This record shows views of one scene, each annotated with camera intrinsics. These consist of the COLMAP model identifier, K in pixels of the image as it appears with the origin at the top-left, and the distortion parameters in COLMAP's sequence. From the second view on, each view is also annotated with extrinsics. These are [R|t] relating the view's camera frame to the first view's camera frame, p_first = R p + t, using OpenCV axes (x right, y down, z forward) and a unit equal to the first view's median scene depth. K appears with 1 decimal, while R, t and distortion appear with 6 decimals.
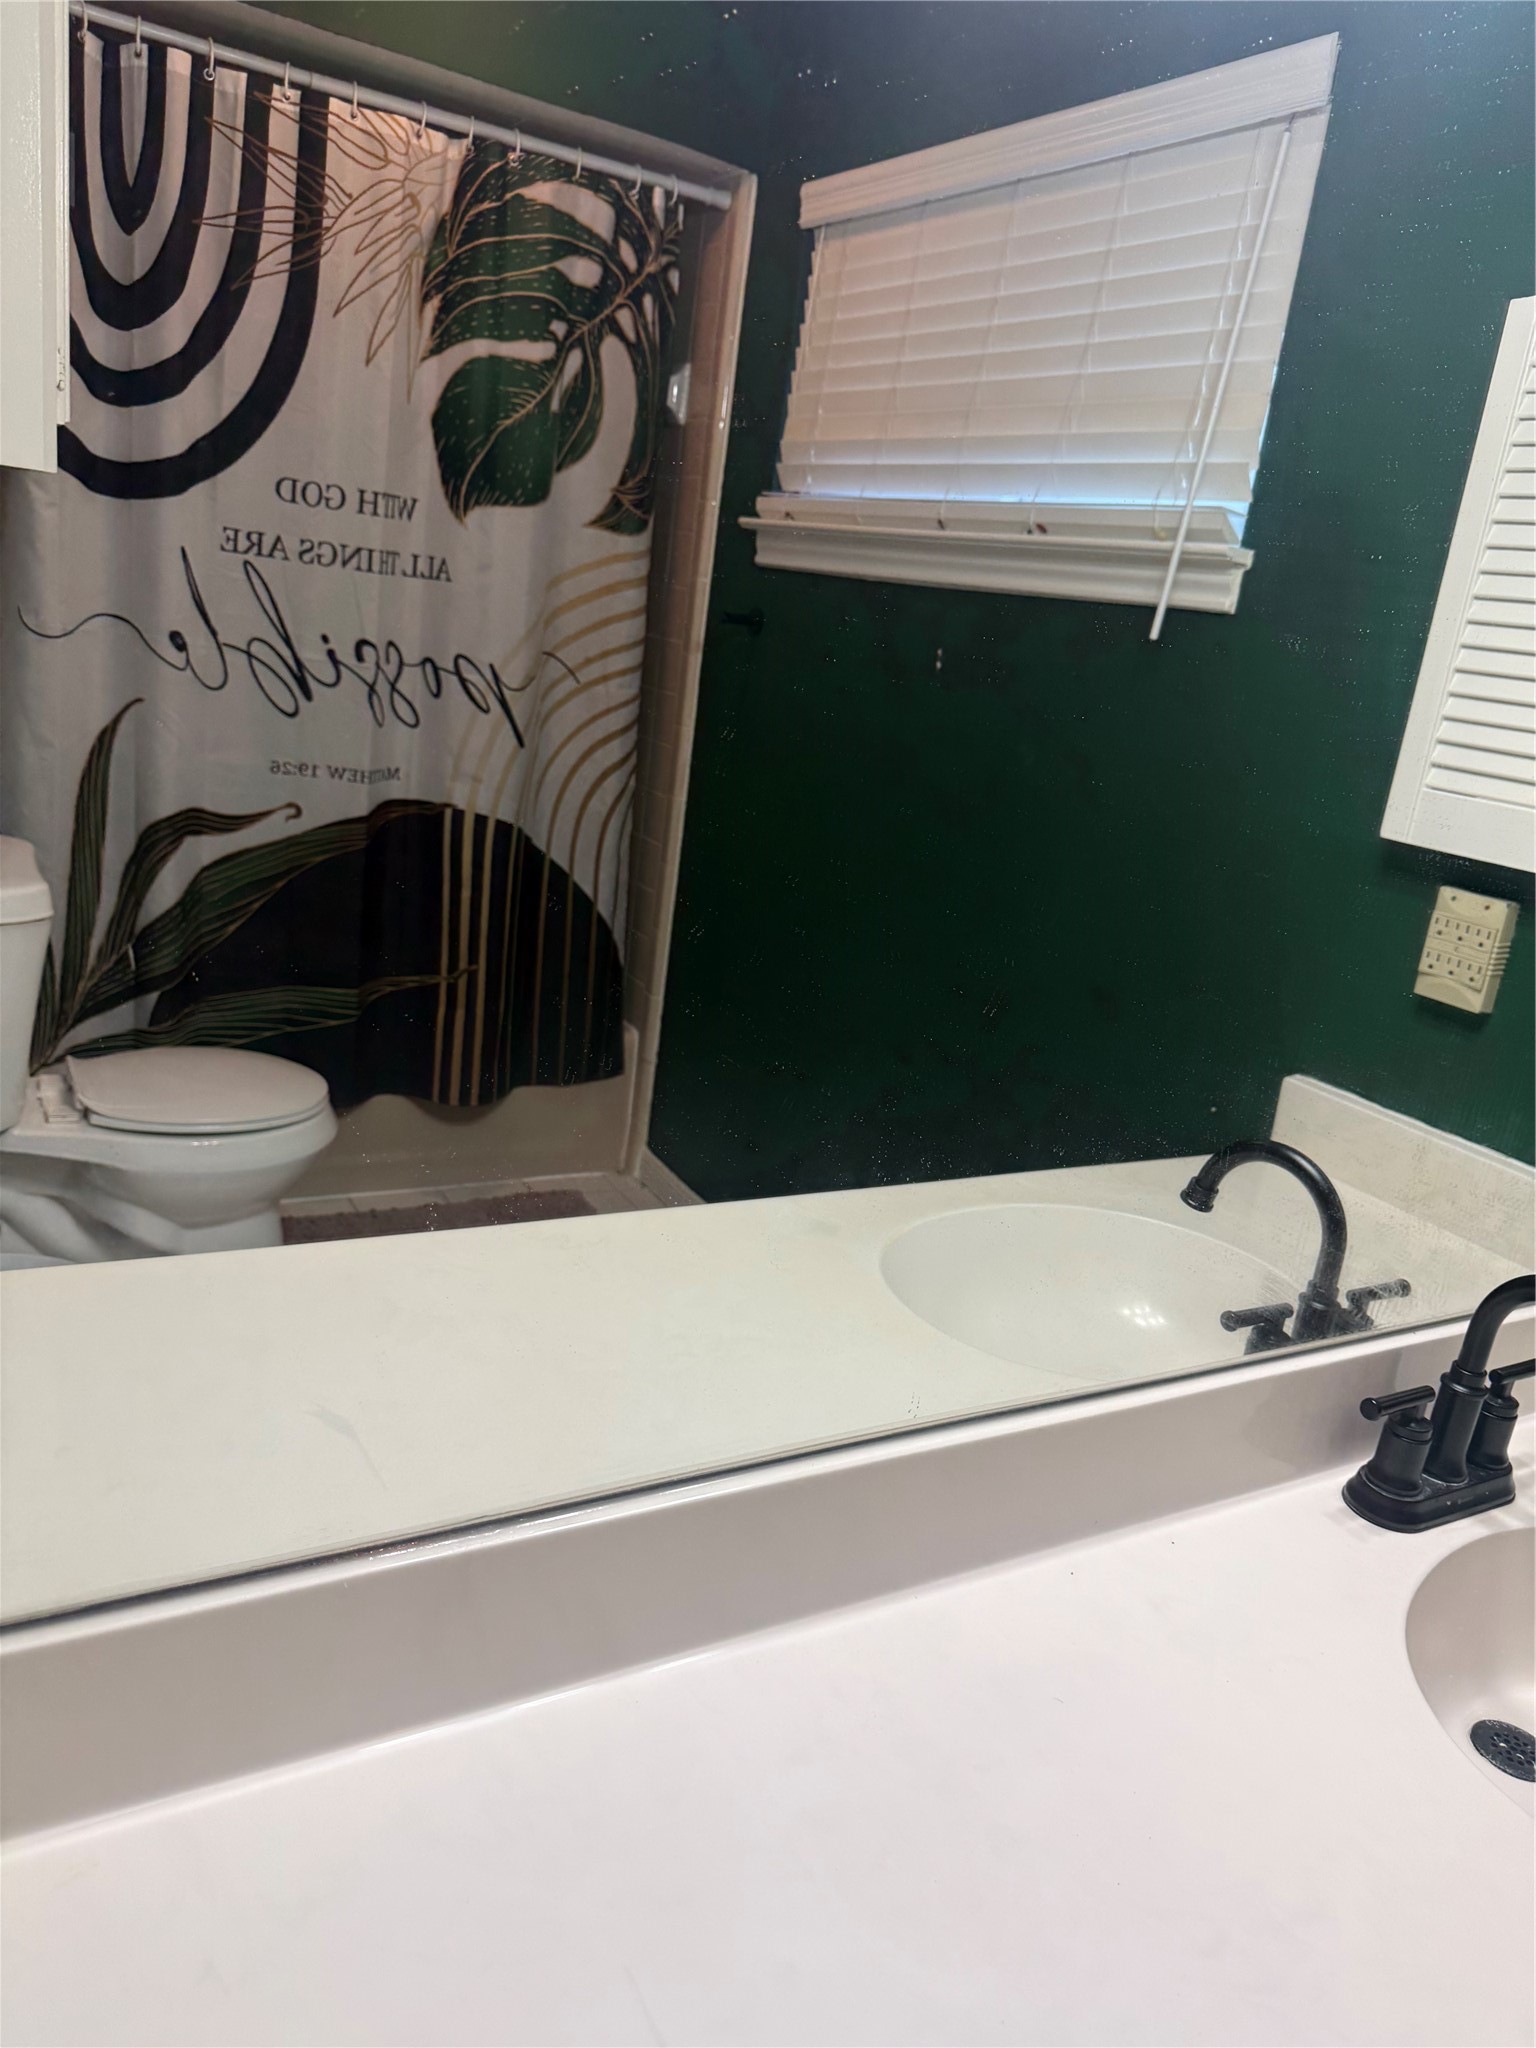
lens RADIAL K [[1471.9, 0, 740.1], [0, 1471.9, 1105.9], [0, 0, 1]] dist [0.008243, -0.086209]
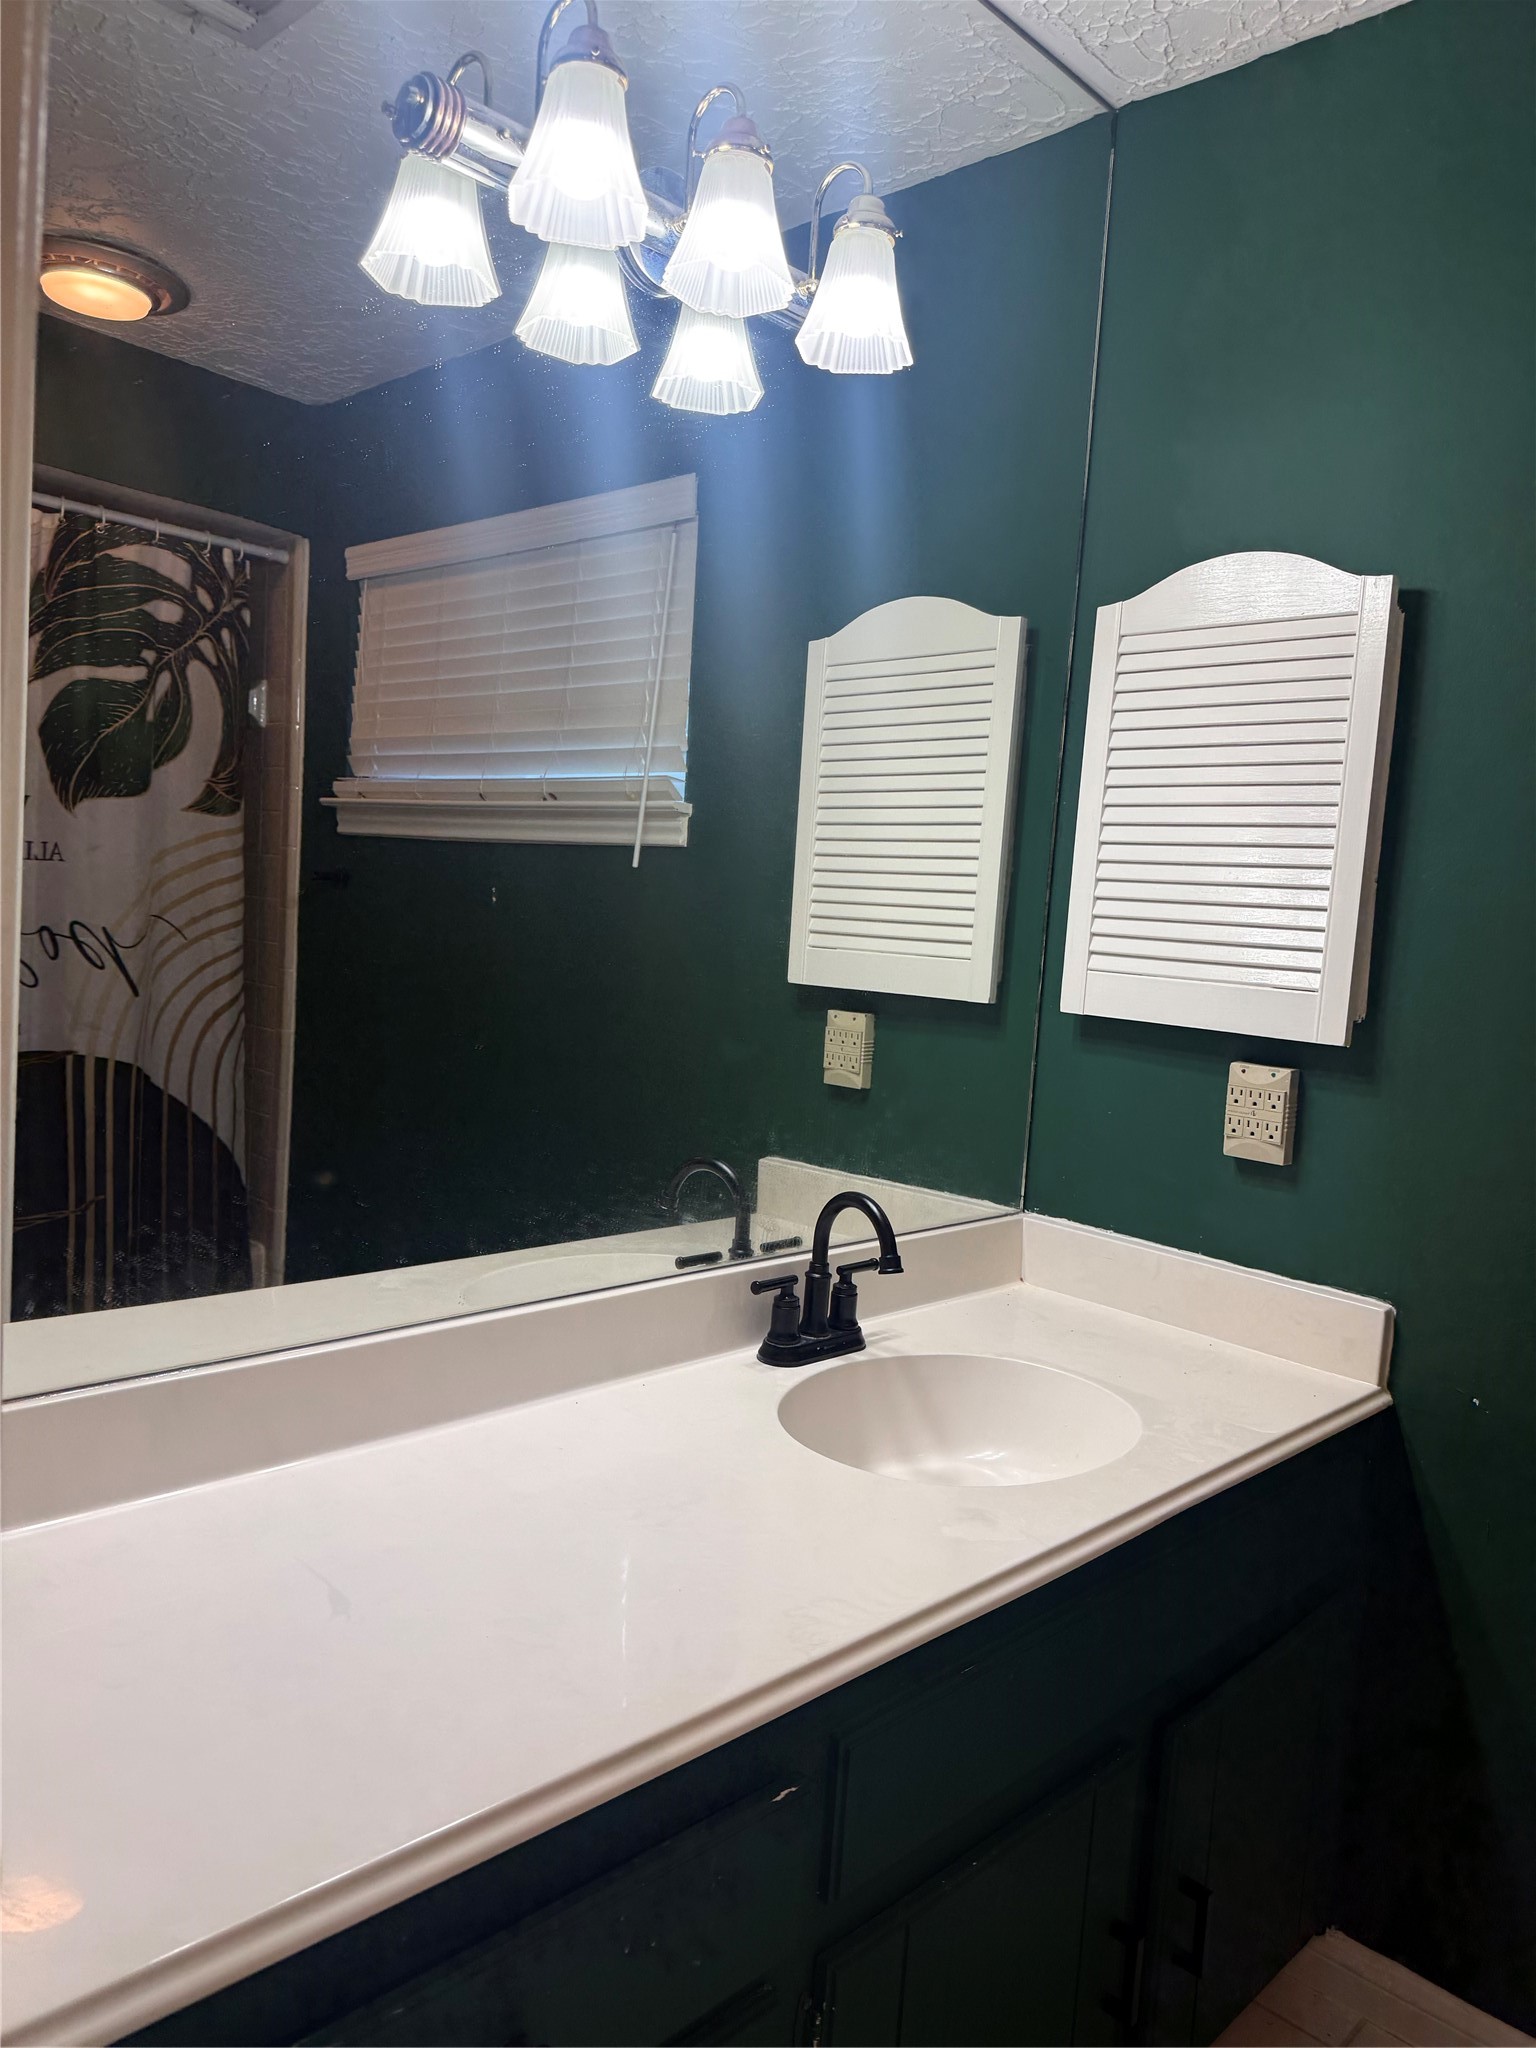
lens RADIAL K [[1441.2, 0, 768.0], [0, 1441.2, 1024.0], [0, 0, 1]] dist [0.027798, -0.007982]
pose [[0.956271, -0.089491, 0.278456, 0.004775], [0.147339, 0.969812, -0.194311, 0.074334], [-0.252661, 0.226841, 0.940588, -0.191927]]
